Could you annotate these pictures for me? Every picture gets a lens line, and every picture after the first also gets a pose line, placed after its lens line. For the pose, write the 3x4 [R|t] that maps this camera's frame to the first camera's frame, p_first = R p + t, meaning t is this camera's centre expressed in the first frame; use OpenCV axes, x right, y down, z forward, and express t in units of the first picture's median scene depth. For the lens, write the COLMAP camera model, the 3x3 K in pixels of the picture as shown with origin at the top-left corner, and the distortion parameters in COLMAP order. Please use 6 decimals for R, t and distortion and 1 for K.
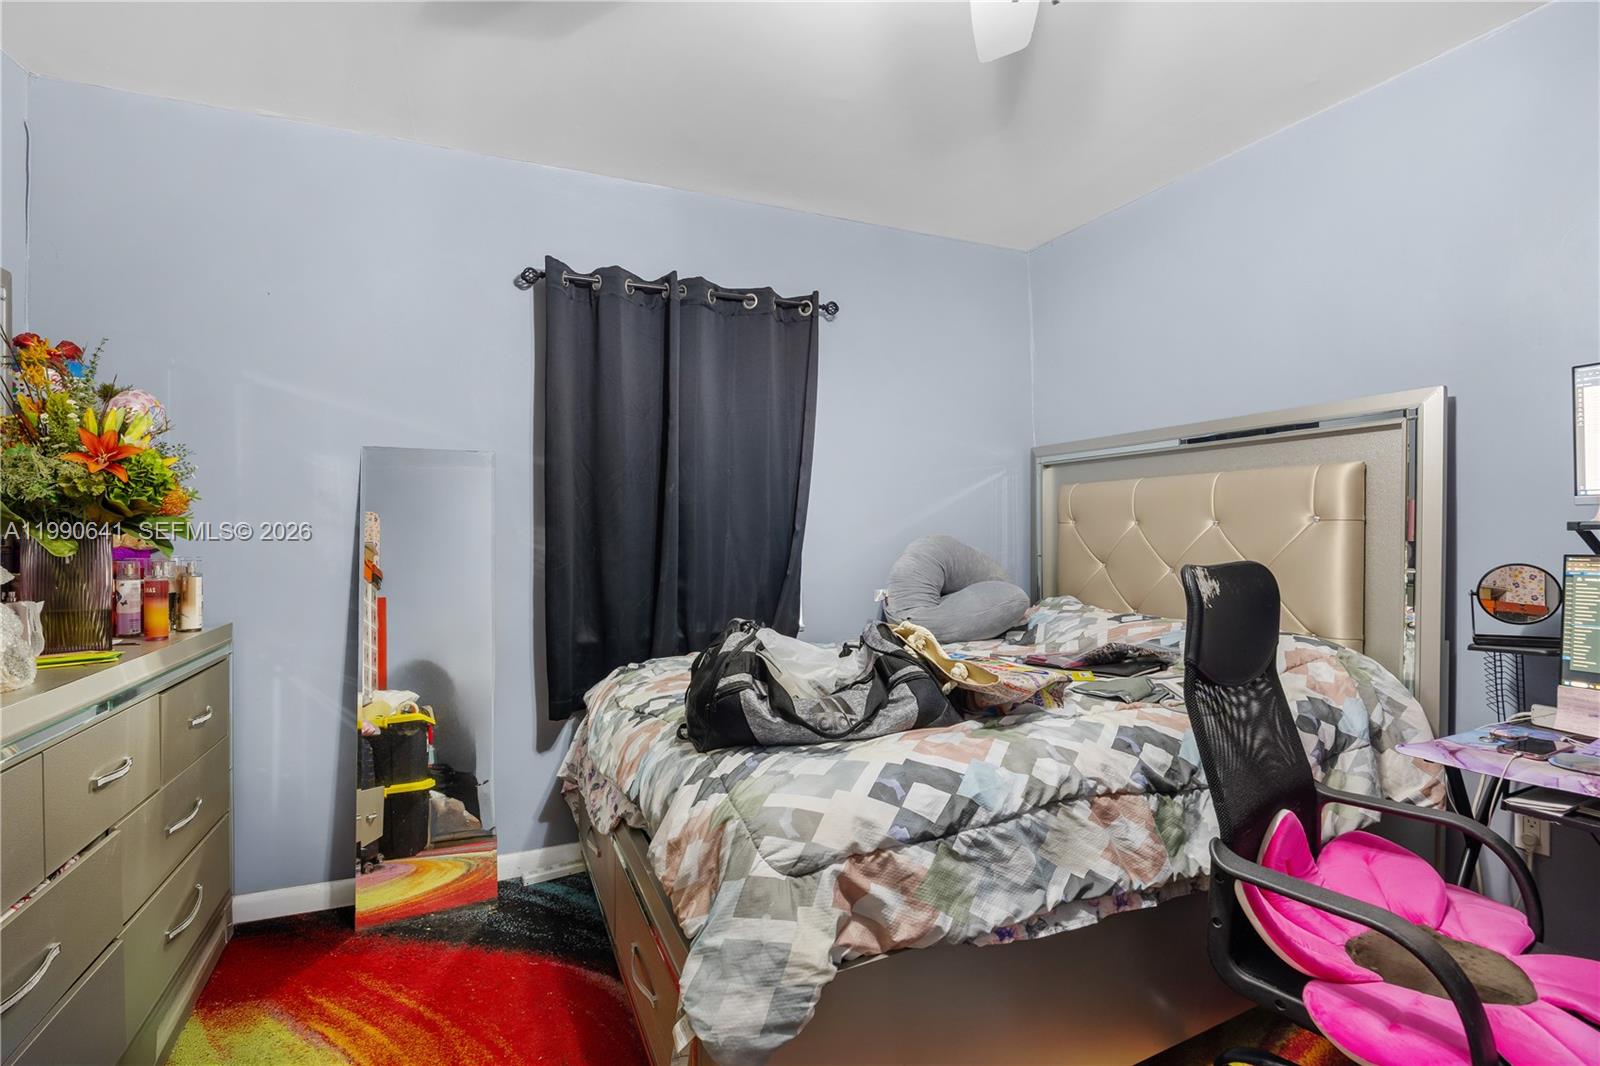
lens RADIAL K [[730.9, 0, 804.4], [0, 730.9, 532.7], [0, 0, 1]] dist [-0.001047, 0.000326]
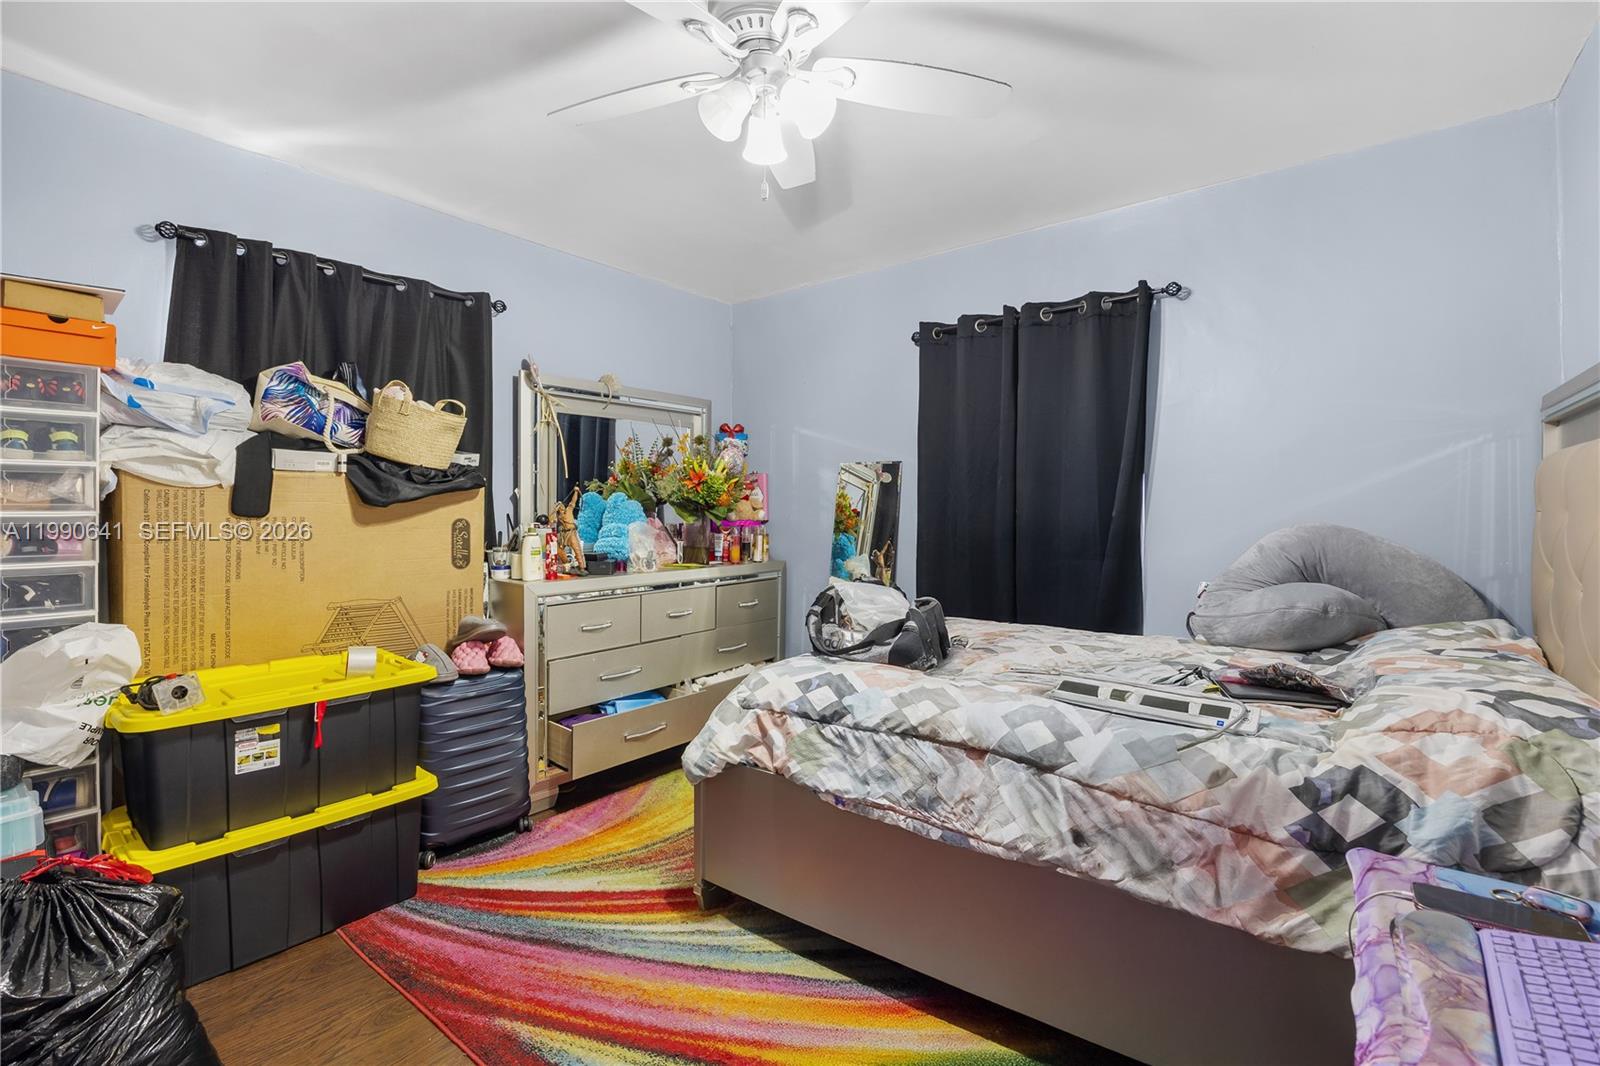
lens RADIAL K [[730.9, 0, 801.9], [0, 730.9, 521.7], [0, 0, 1]] dist [-0.001047, 0.000326]
pose [[0.441082, 0.018573, -0.897275, 1.449272], [-0.011232, 0.999822, 0.015174, -0.014932], [0.897397, 0.003386, 0.441212, 0.293629]]
